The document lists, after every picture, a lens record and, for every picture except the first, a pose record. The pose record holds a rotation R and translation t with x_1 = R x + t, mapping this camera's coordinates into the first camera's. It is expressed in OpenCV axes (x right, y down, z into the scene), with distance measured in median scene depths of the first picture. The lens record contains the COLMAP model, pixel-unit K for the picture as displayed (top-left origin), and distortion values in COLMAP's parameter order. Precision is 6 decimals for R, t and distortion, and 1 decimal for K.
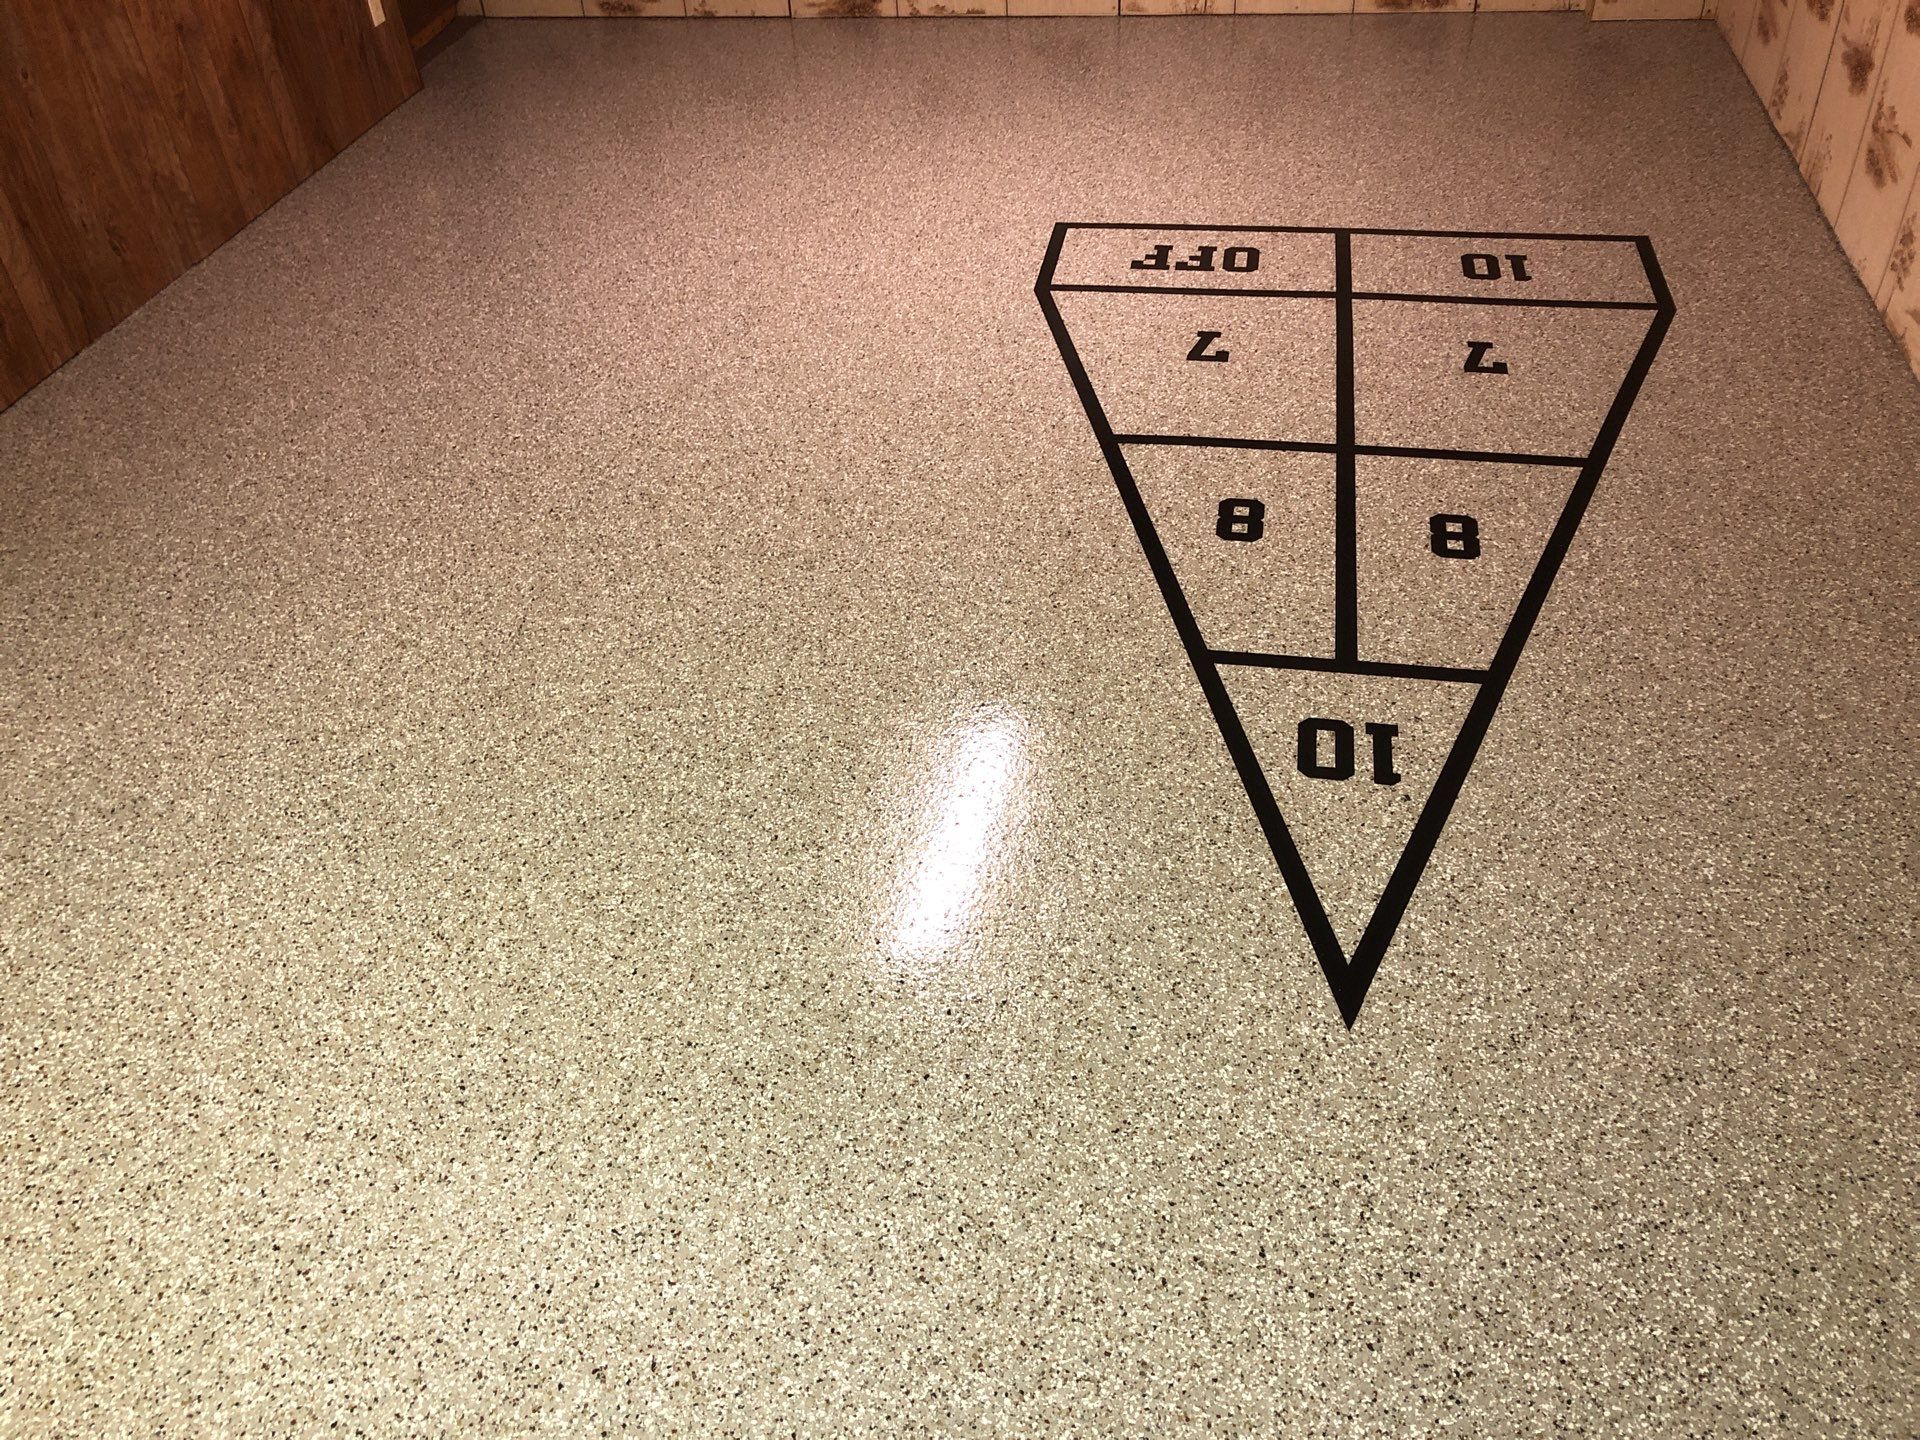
lens RADIAL K [[1626.0, 0, 960.0], [0, 1626.0, 720.0], [0, 0, 1]] dist [0.009002, 0.016910]
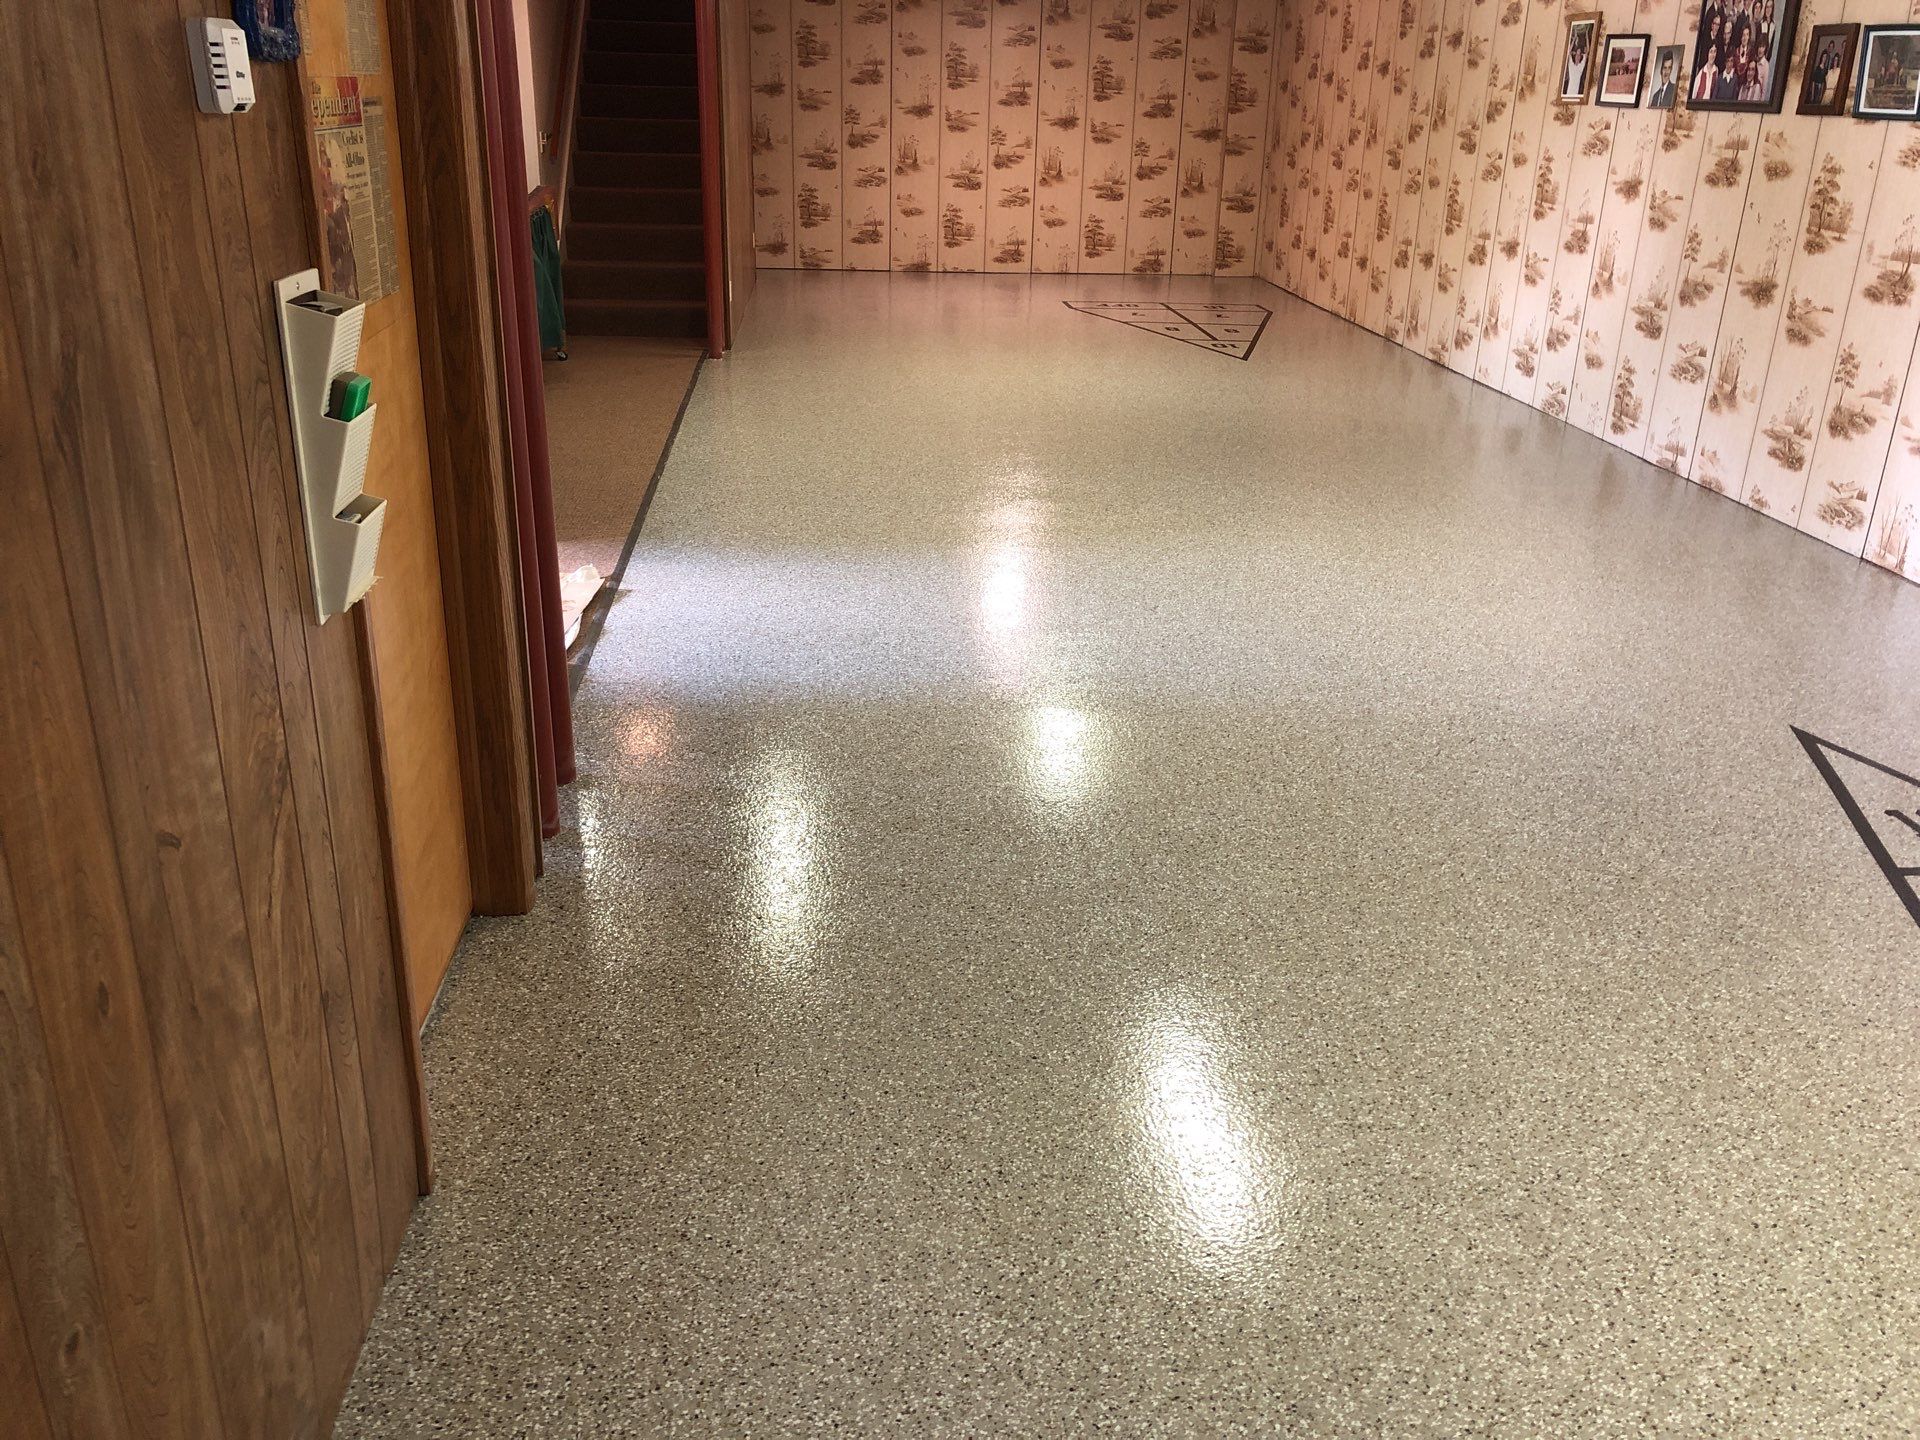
lens RADIAL K [[1605.3, 0, 960.0], [0, 1605.3, 720.0], [0, 0, 1]] dist [0.035732, 0.019710]
pose [[-0.966921, 0.105842, -0.232081, 1.100691], [-0.150951, 0.495985, 0.855110, -0.887064], [0.205615, 0.861856, -0.463601, 1.120905]]
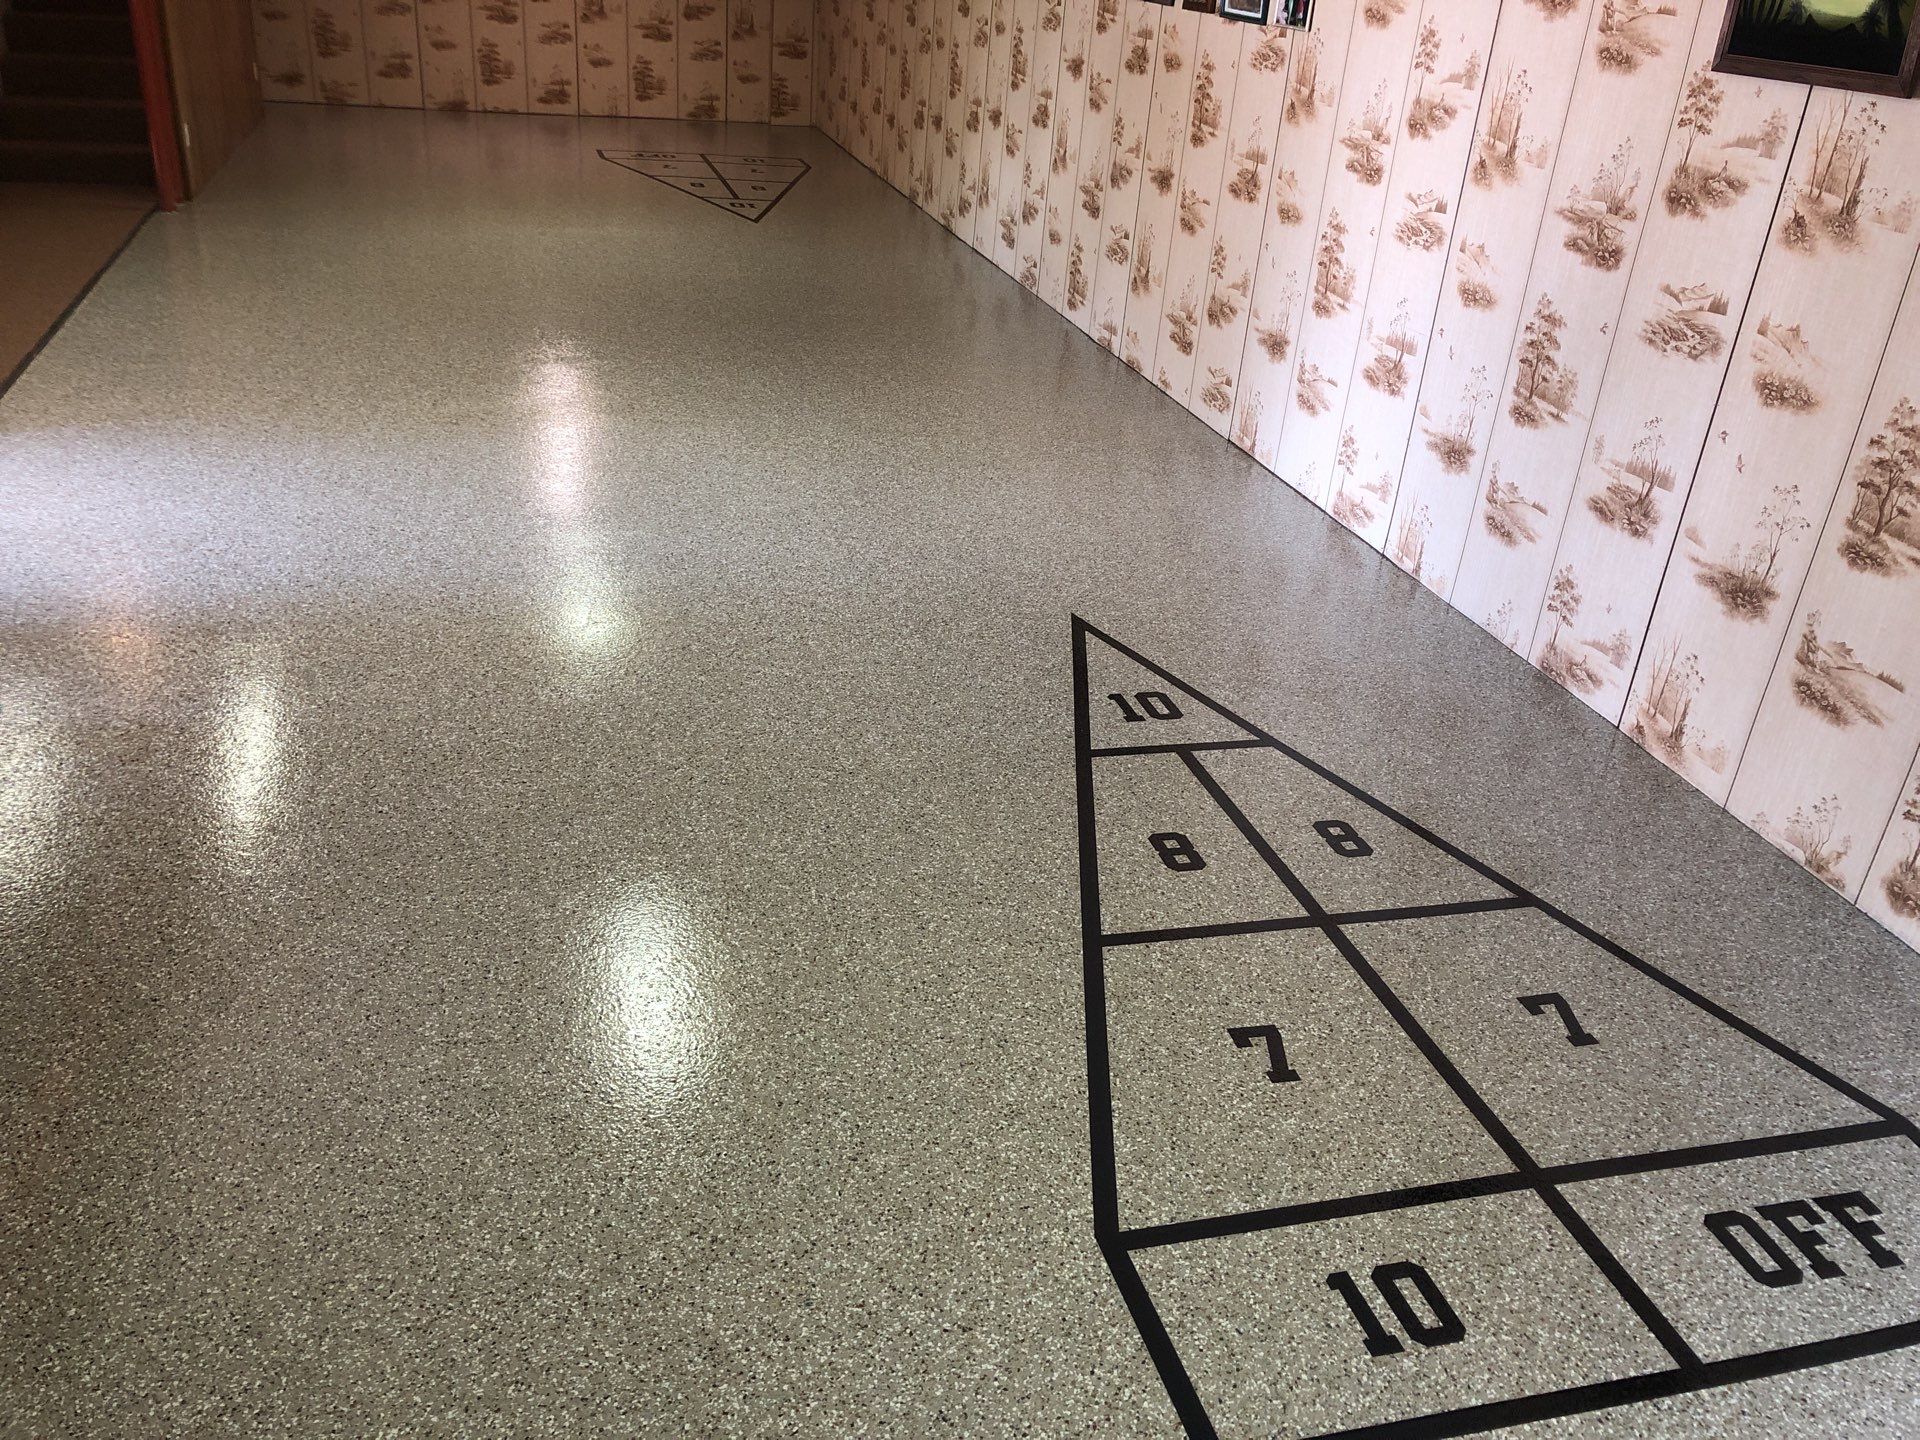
lens RADIAL K [[1626.0, 0, 960.0], [0, 1626.0, 720.0], [0, 0, 1]] dist [0.009002, 0.016910]
pose [[-0.901506, 0.168834, -0.398475, 0.822029], [-0.298769, 0.423326, 0.855297, -1.012420], [0.313088, 0.890107, -0.331188, 1.178258]]
